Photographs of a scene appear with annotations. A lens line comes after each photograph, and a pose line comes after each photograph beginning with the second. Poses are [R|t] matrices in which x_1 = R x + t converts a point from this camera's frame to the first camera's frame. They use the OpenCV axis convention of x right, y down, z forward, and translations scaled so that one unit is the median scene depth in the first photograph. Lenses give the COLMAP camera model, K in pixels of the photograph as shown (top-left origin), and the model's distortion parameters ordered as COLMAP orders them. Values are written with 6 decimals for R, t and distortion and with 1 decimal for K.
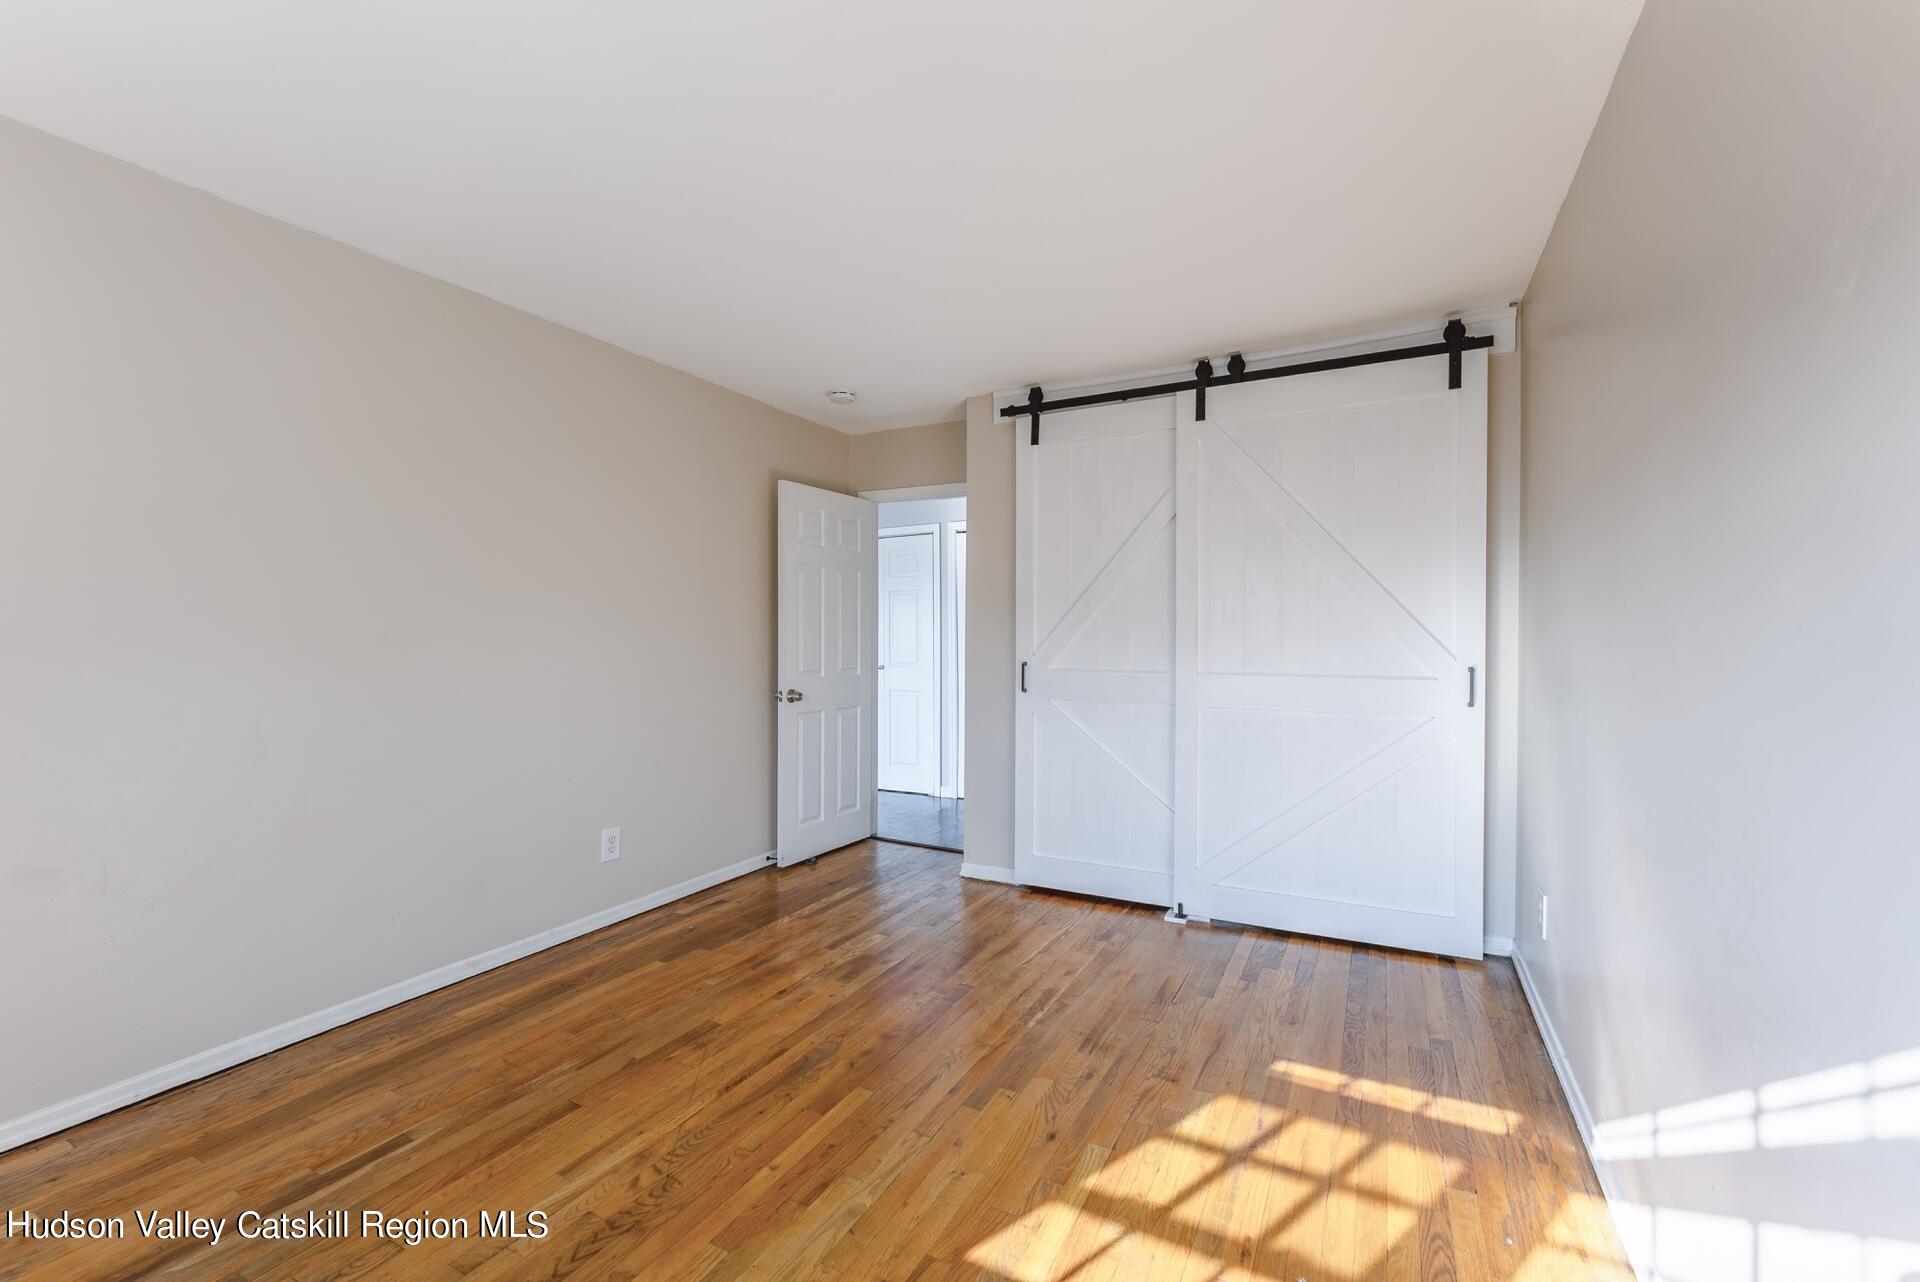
lens RADIAL K [[791.8, 0, 980.6], [0, 791.8, 652.0], [0, 0, 1]] dist [-0.007514, -0.000787]
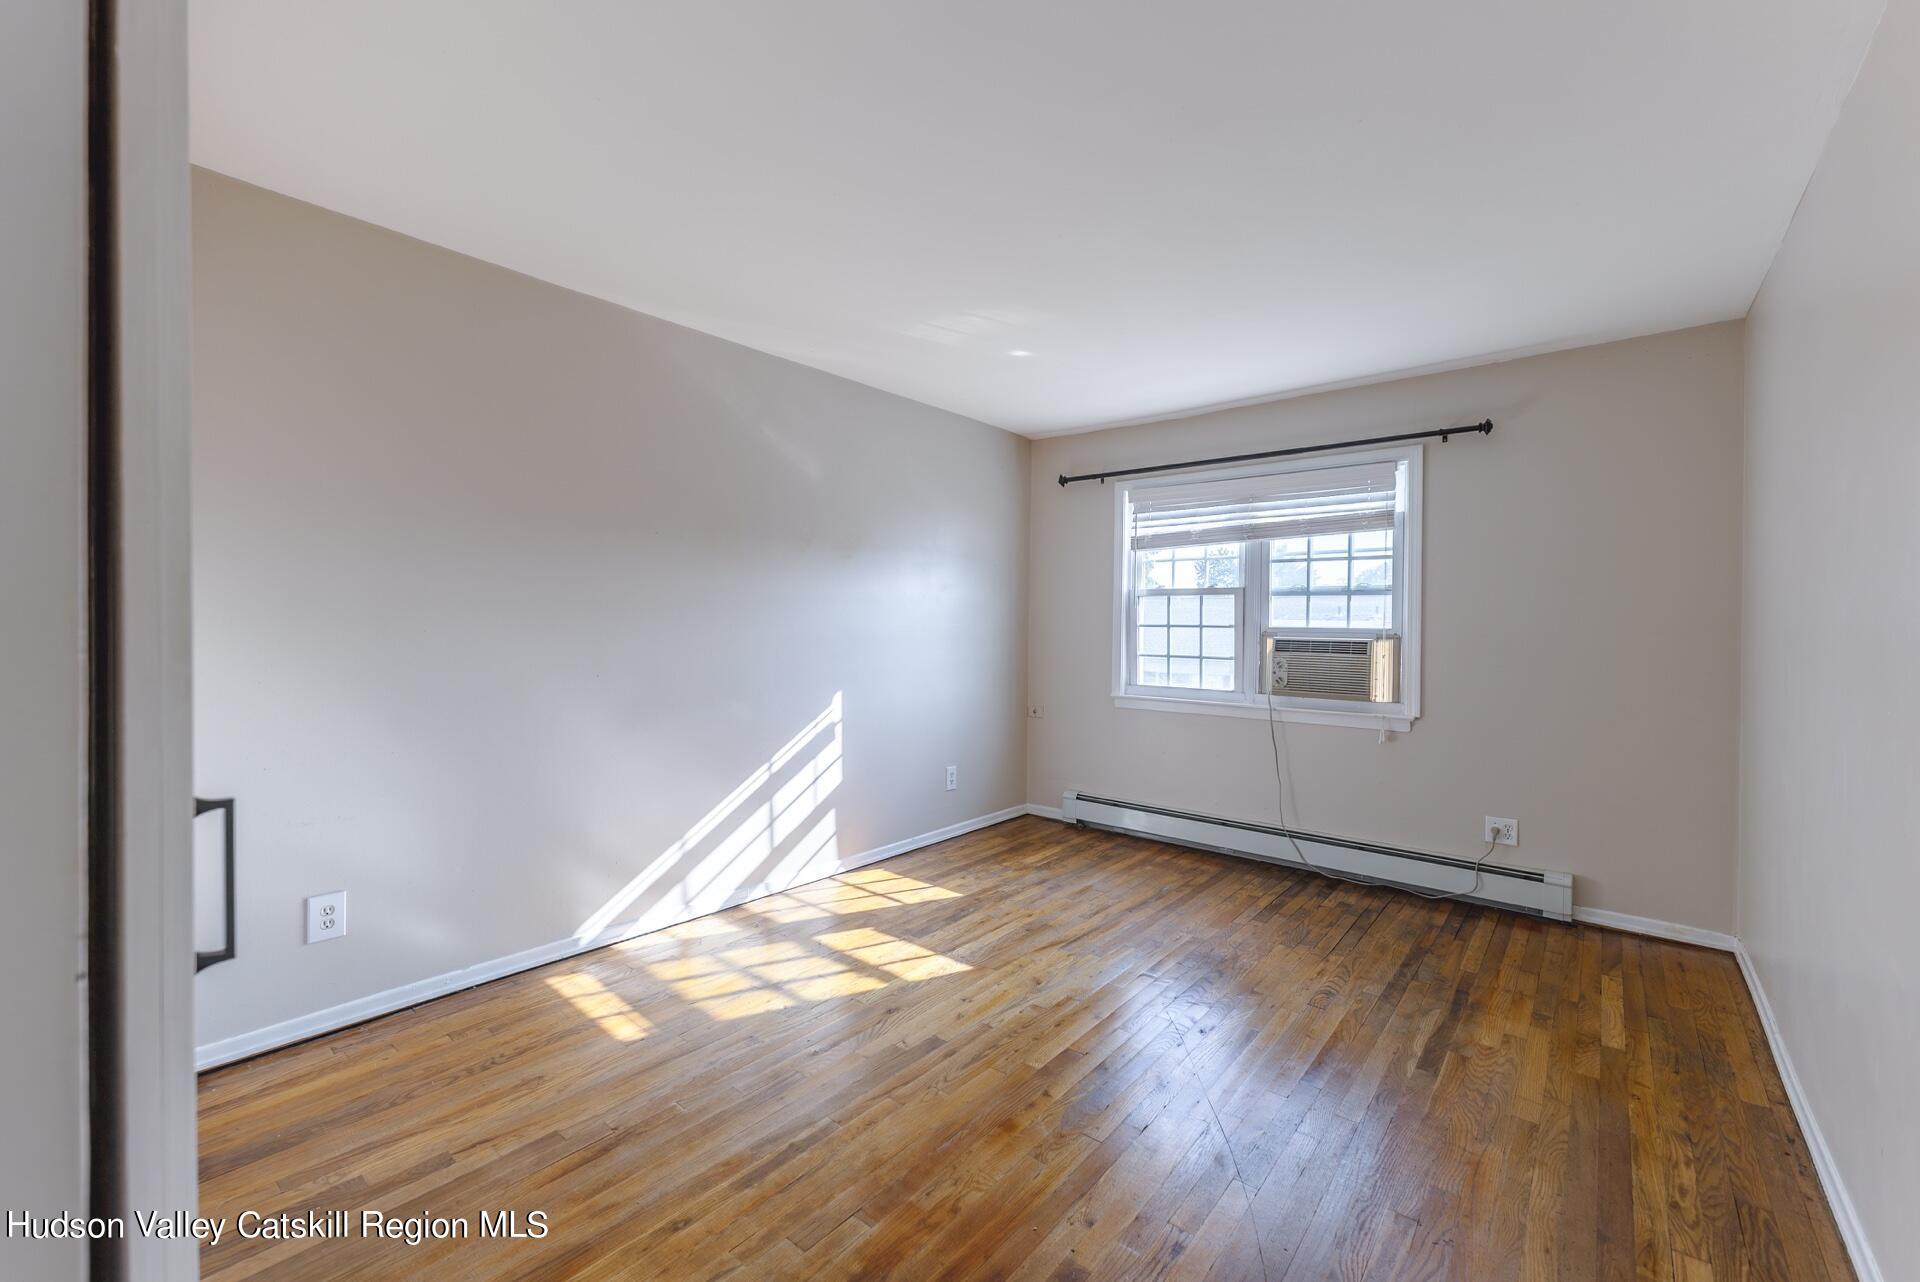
lens RADIAL K [[791.8, 0, 967.8], [0, 791.8, 642.6], [0, 0, 1]] dist [-0.007514, -0.000787]
pose [[-0.977532, -0.013996, 0.210323, -0.223865], [-0.004855, 0.999023, 0.043917, -0.038732], [-0.210732, 0.041909, -0.976645, 1.639513]]
